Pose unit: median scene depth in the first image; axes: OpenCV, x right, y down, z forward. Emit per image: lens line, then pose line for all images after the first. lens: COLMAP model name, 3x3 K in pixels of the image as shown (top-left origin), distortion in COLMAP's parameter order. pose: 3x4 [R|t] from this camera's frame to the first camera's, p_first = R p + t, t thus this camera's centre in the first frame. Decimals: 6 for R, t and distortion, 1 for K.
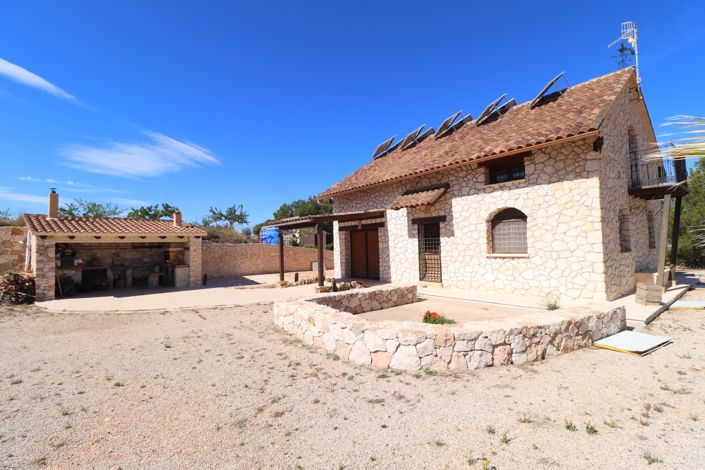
lens RADIAL K [[327.5, 0, 352.8], [0, 327.5, 236.9], [0, 0, 1]] dist [-0.012130, -0.007024]
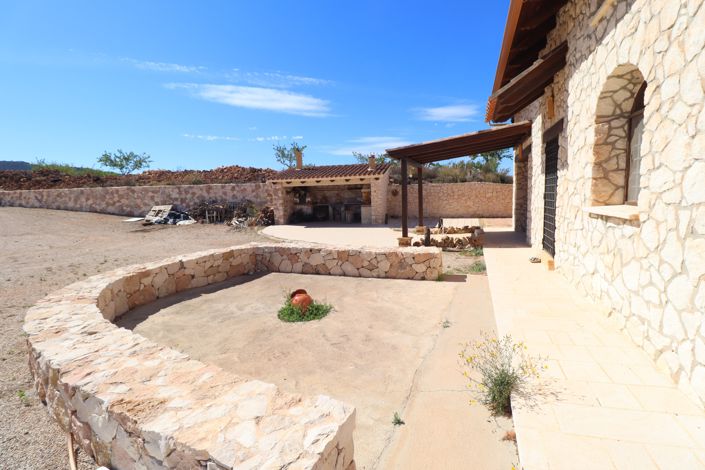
lens RADIAL K [[327.5, 0, 352.6], [0, 327.5, 231.1], [0, 0, 1]] dist [-0.012130, -0.007024]
pose [[0.523318, 0.103831, -0.845788, 0.457564], [0.042748, 0.988100, 0.147751, 0.009919], [0.851064, -0.113476, 0.512653, 0.424993]]
